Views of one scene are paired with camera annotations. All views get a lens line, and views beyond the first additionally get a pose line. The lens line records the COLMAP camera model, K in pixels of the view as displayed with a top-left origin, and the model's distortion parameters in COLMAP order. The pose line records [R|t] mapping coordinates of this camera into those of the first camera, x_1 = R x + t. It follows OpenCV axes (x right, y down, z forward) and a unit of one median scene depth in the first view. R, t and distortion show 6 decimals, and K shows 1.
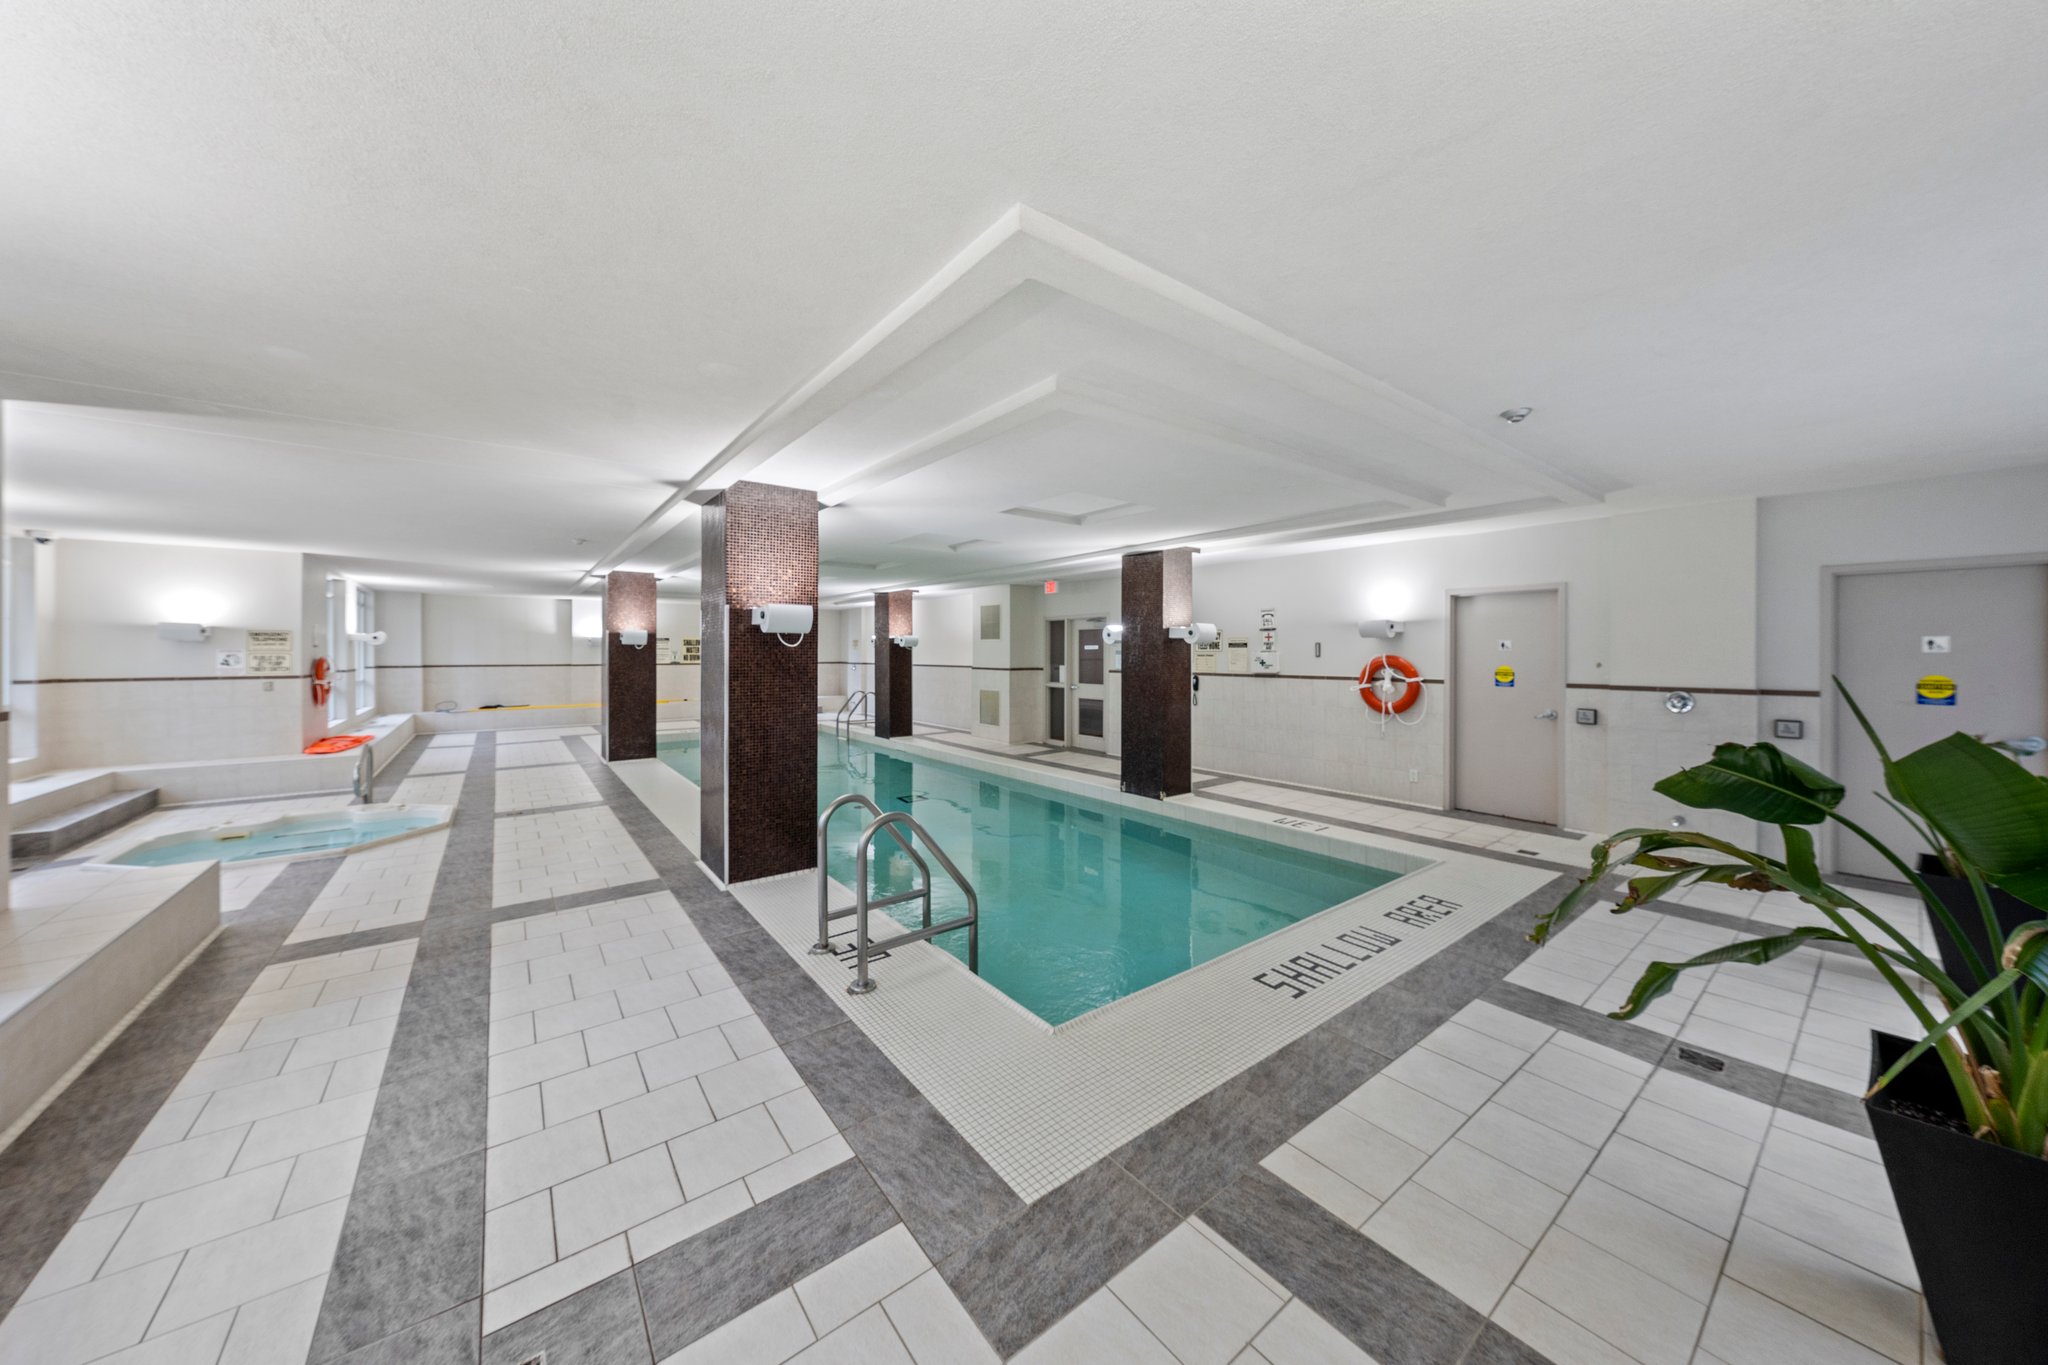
lens RADIAL K [[682.4, 0, 1040.5], [0, 682.4, 654.3], [0, 0, 1]] dist [-0.000329, 0.000826]
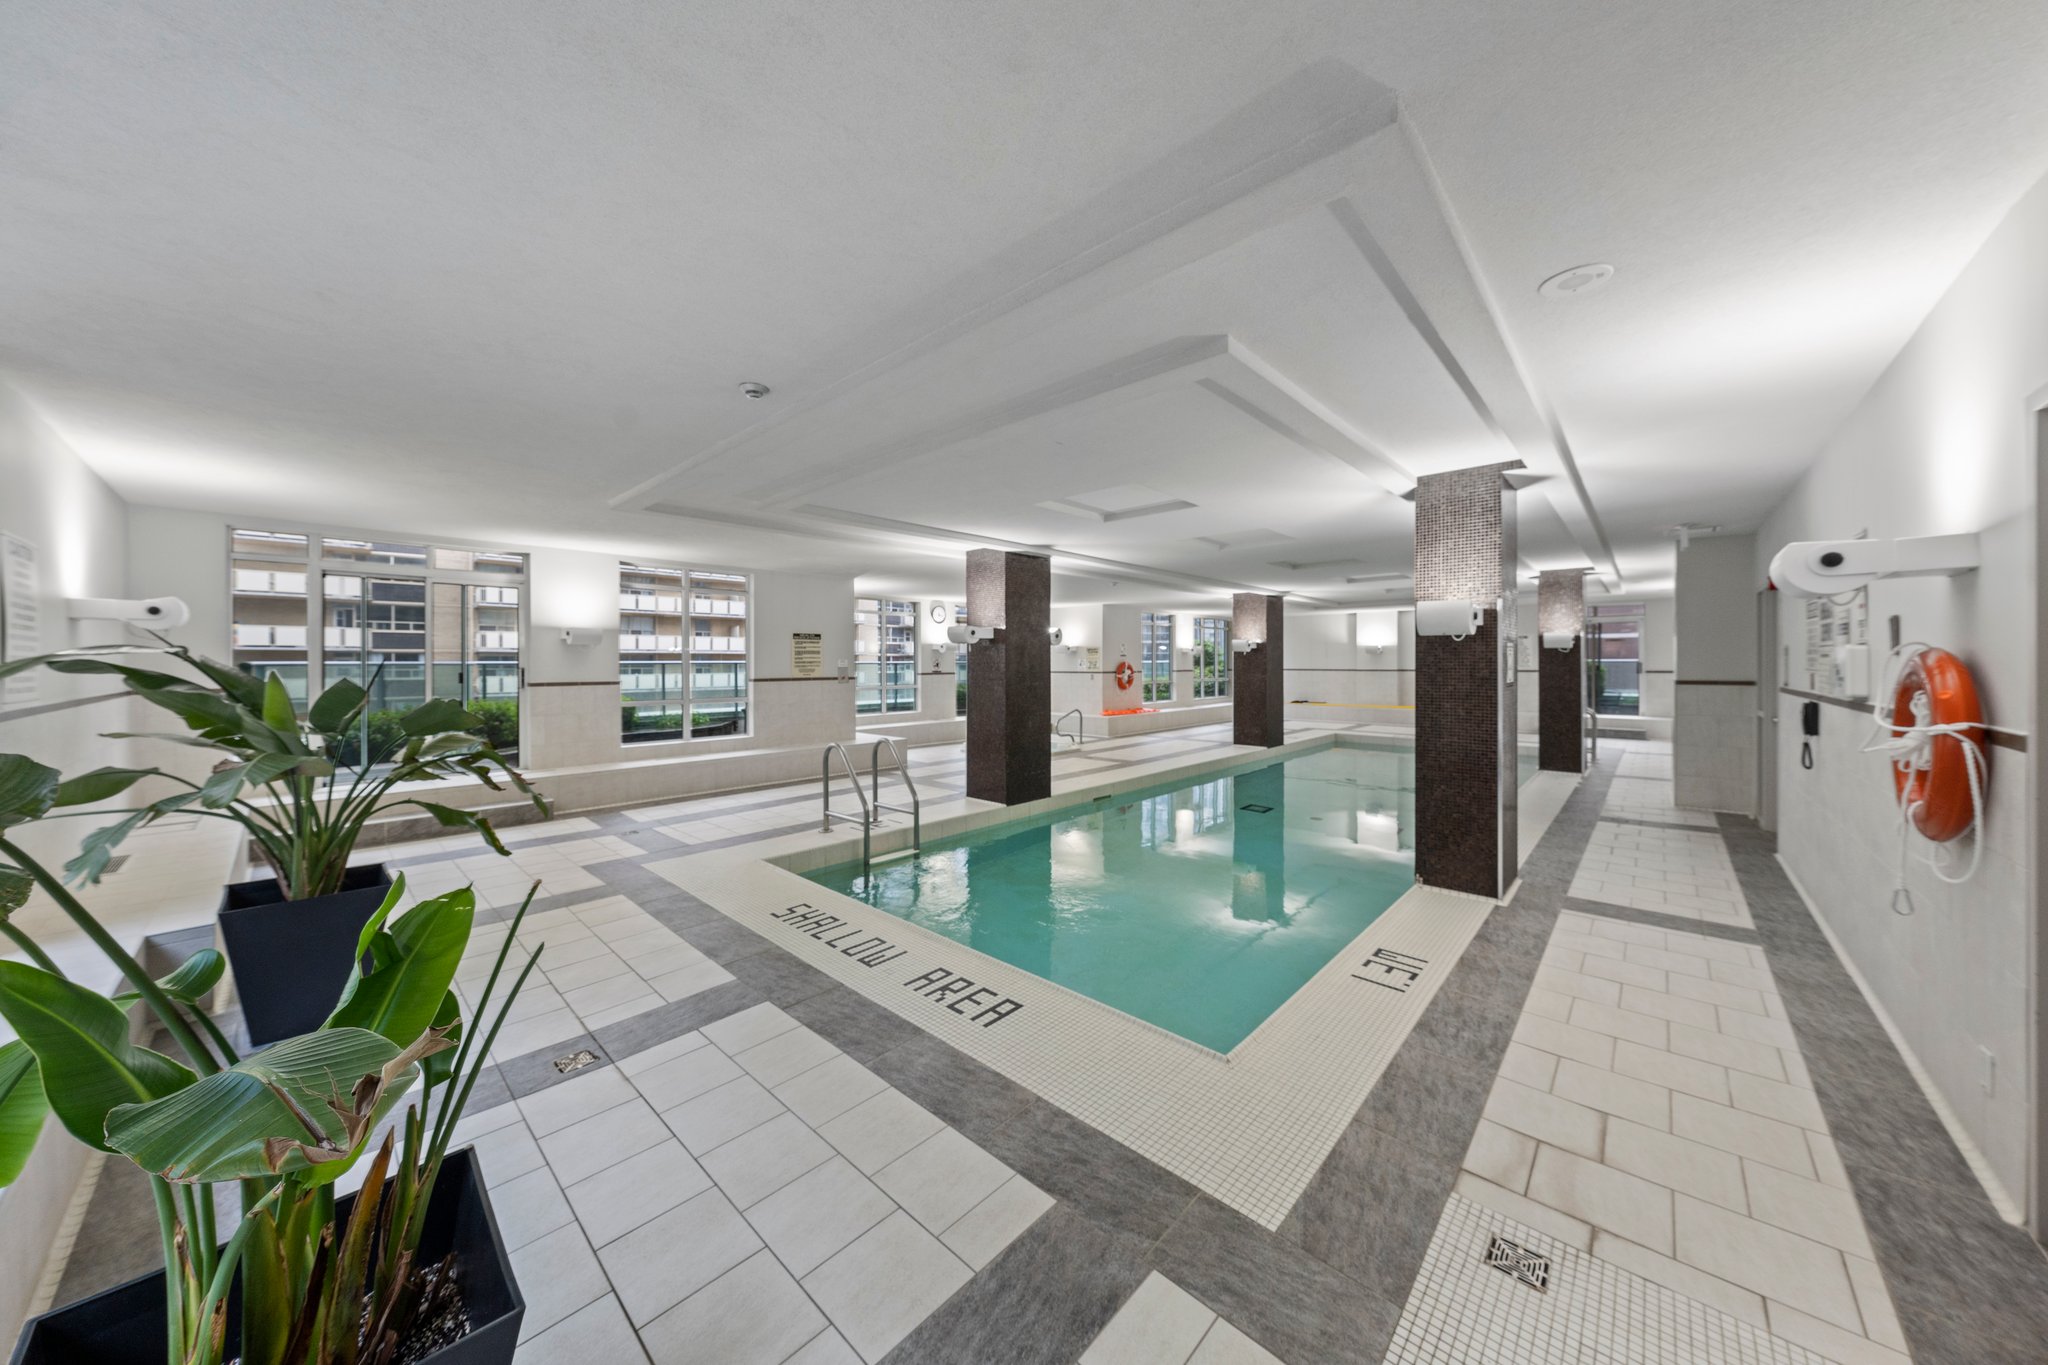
lens RADIAL K [[682.4, 0, 1028.2], [0, 682.4, 668.5], [0, 0, 1]] dist [-0.000329, 0.000826]
pose [[0.160885, 0.007132, -0.986947, 1.478723], [0.003367, 0.999964, 0.007775, 0.014782], [0.986967, -0.004574, 0.160855, 1.078232]]
